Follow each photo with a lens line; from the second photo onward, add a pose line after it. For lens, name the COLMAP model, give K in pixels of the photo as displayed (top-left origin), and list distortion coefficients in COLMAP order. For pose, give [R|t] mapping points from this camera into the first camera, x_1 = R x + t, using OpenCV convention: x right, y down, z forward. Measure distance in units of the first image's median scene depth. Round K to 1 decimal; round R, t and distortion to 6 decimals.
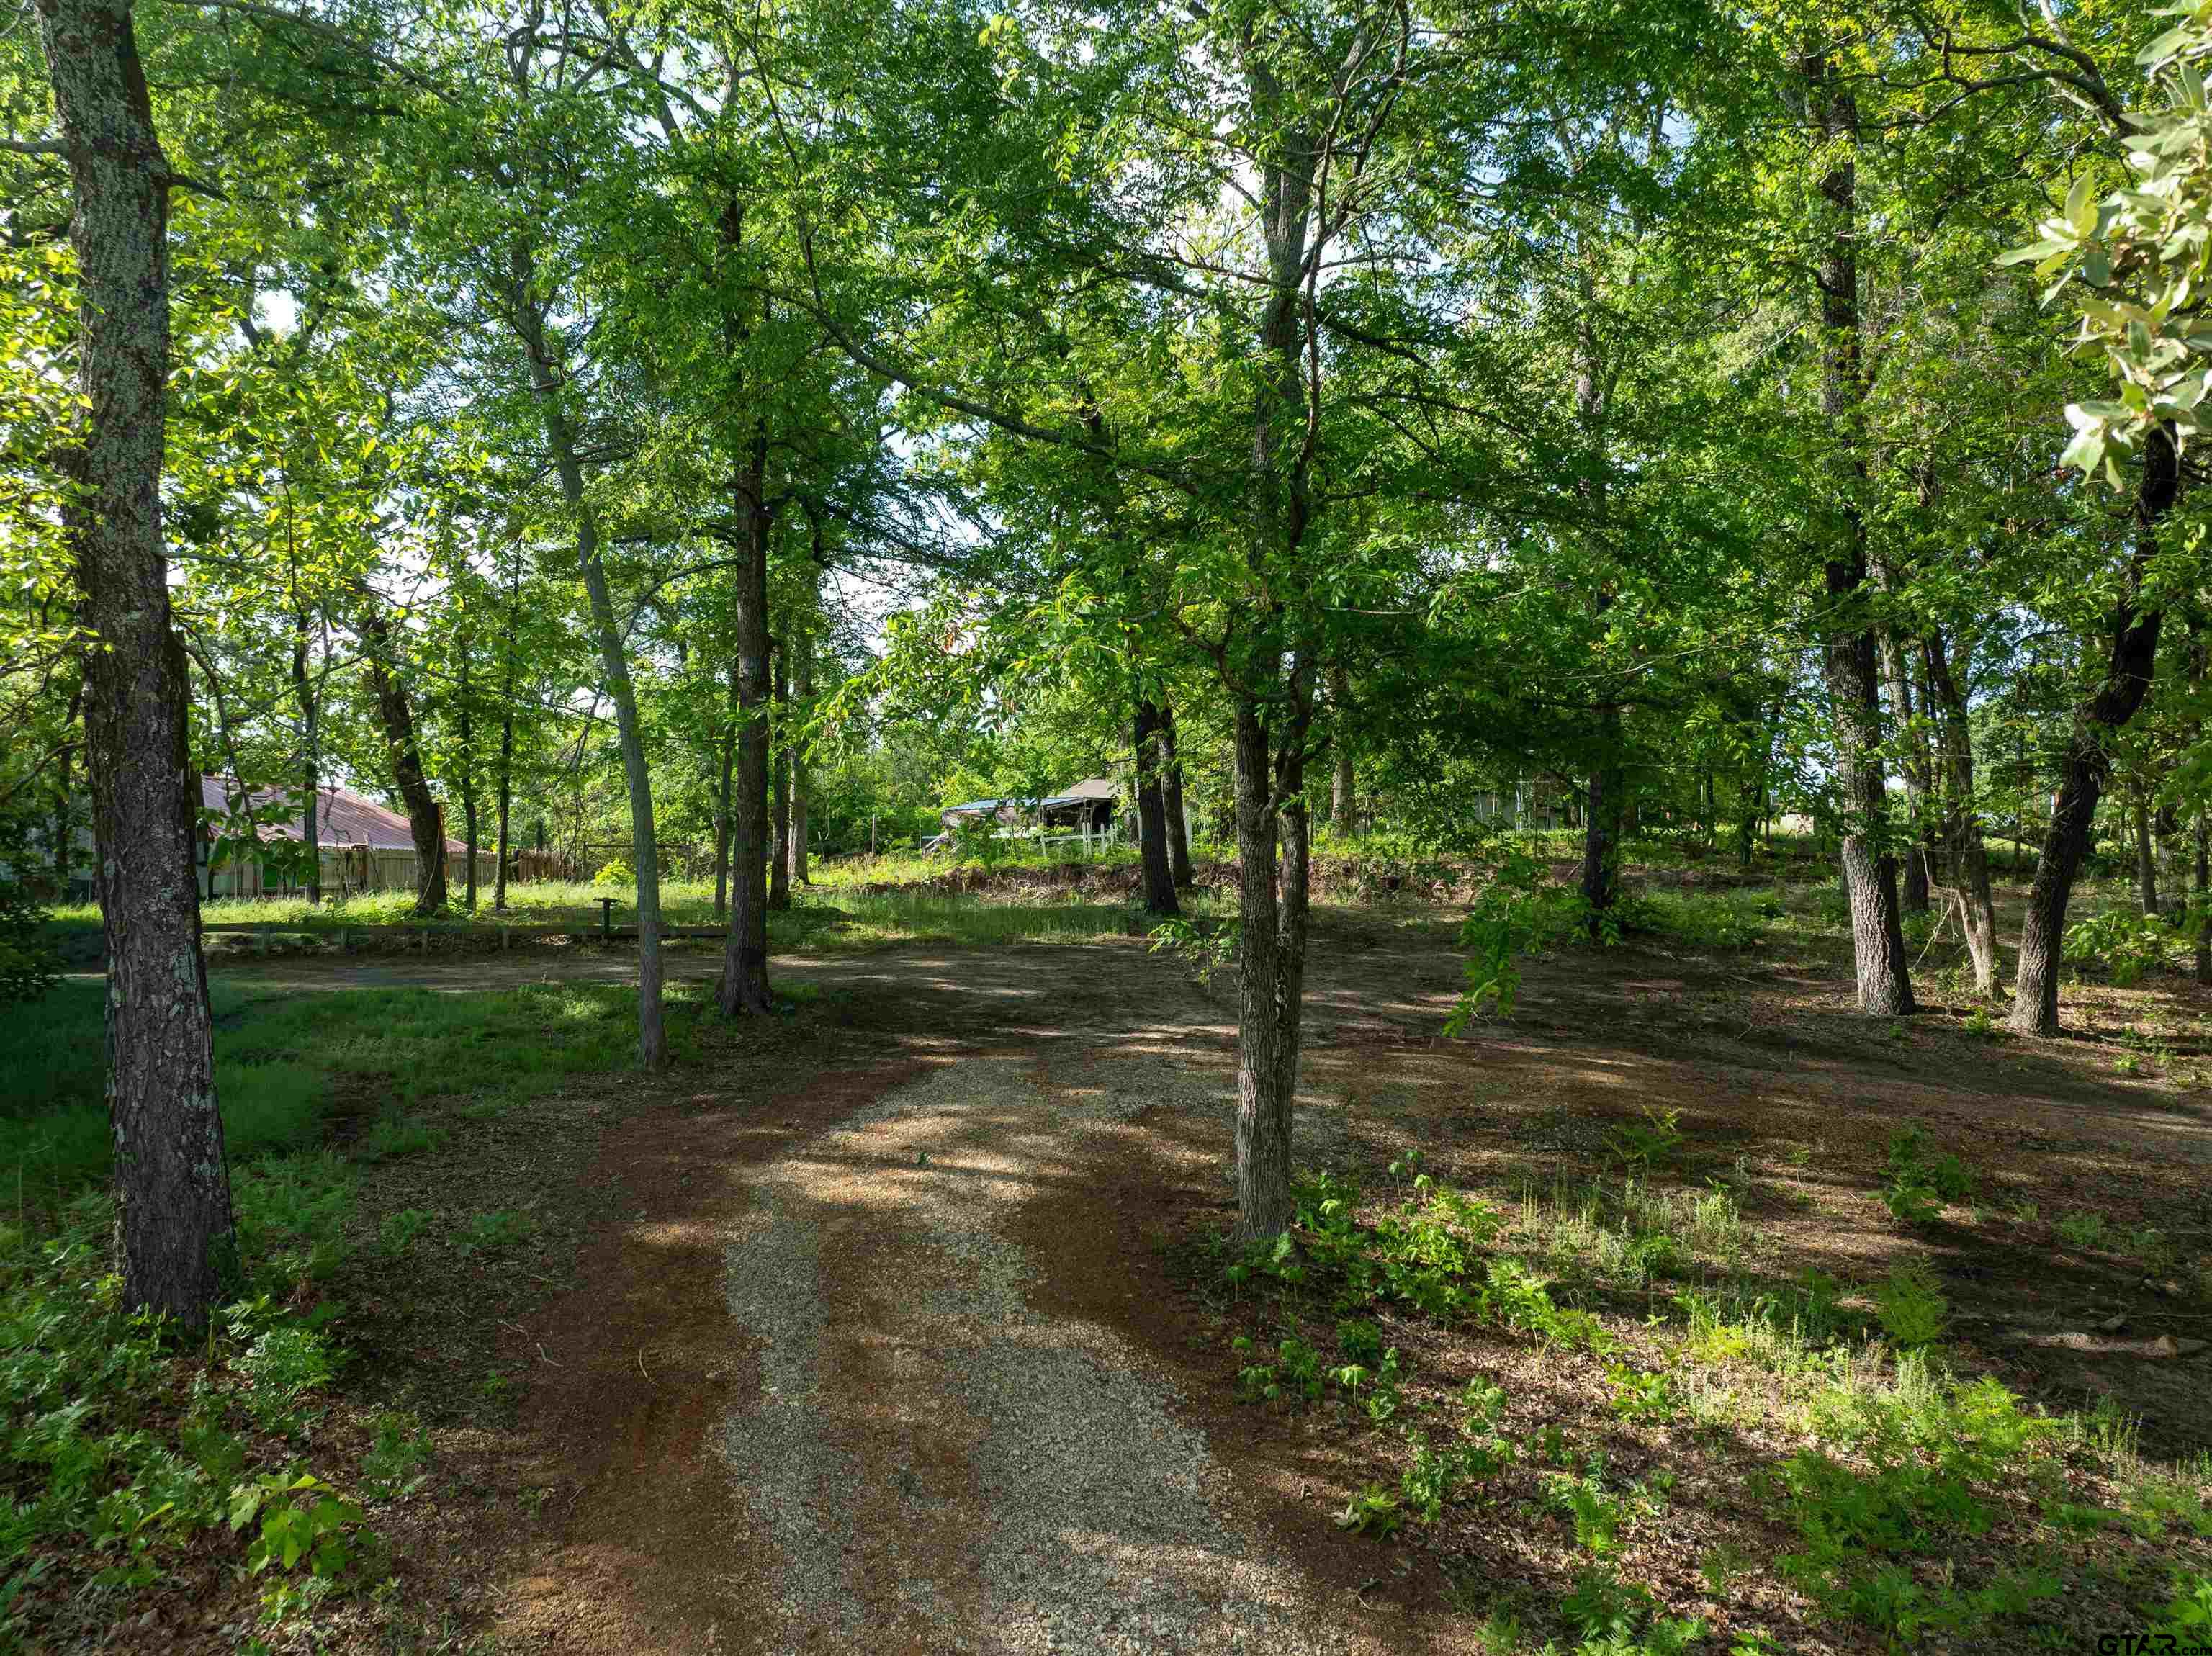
lens RADIAL K [[1544.9, 0, 1117.3], [0, 1544.9, 838.3], [0, 0, 1]] dist [-0.039547, -0.001472]
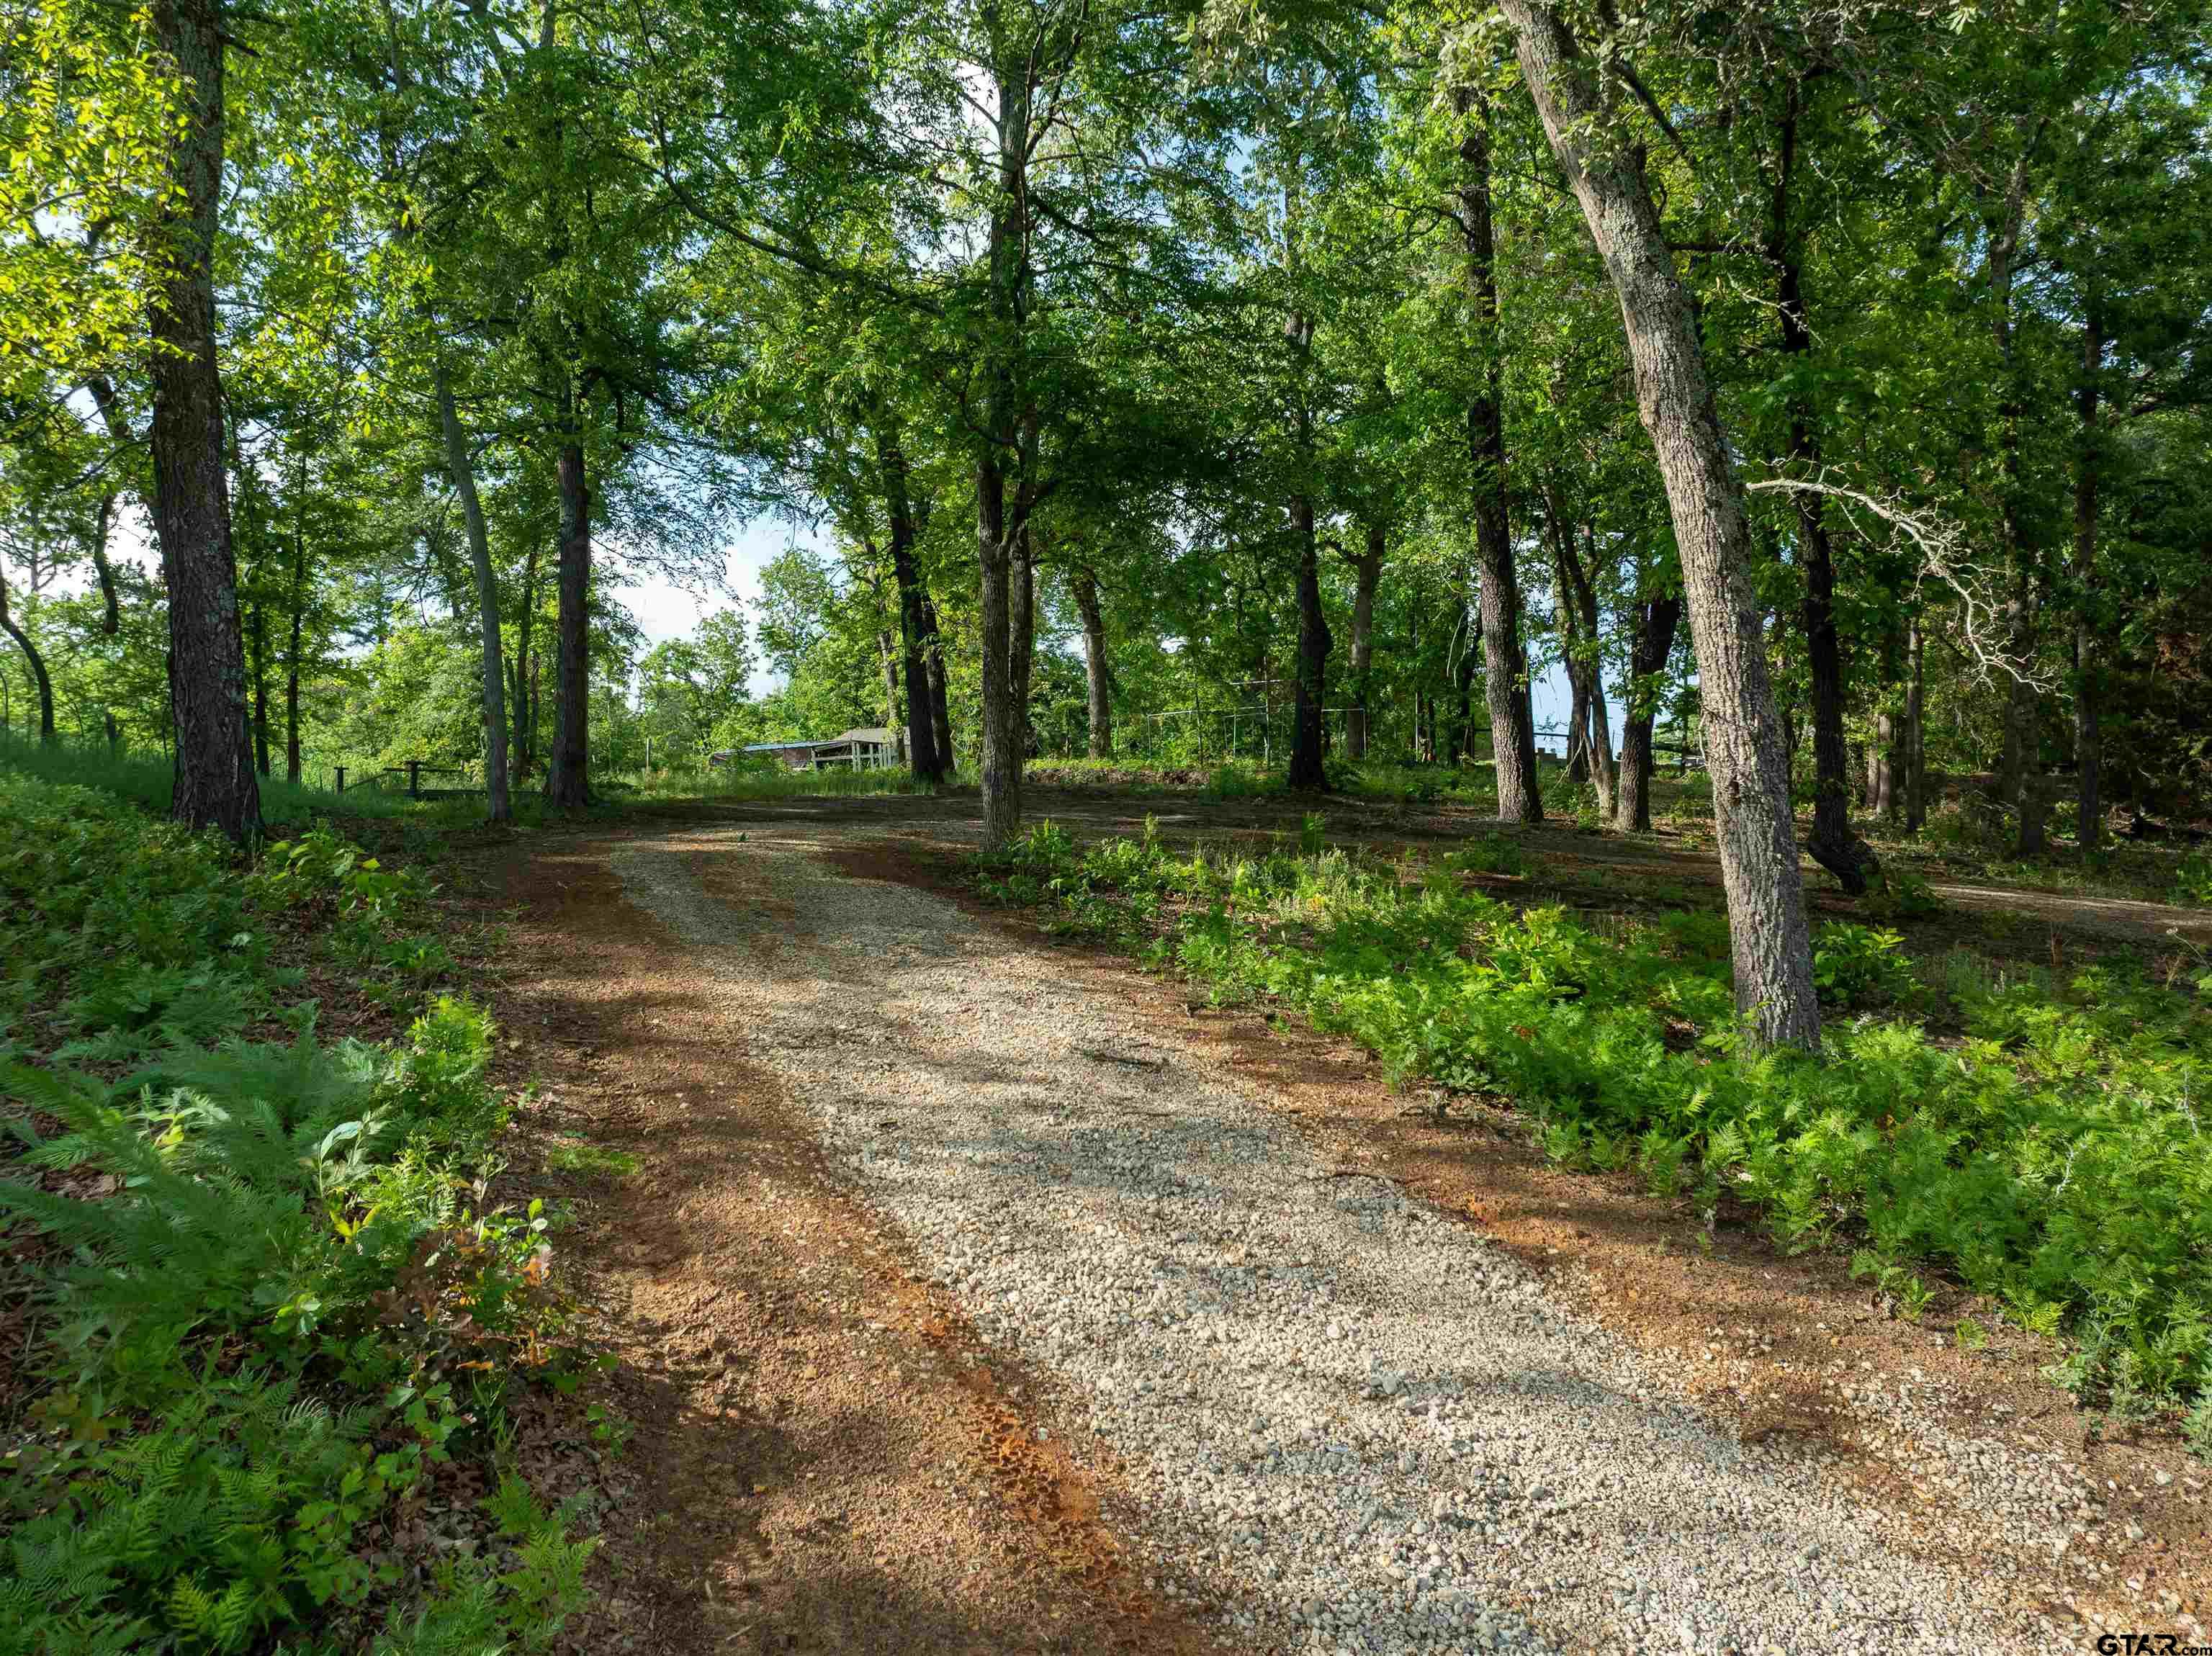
lens RADIAL K [[1546.7, 0, 1107.6], [0, 1546.7, 793.6], [0, 0, 1]] dist [-0.042909, -0.001594]
pose [[0.989776, -0.000899, 0.142629, -0.003156], [0.002906, 0.999900, -0.013865, 0.097321], [-0.142602, 0.014137, 0.989679, -0.168403]]
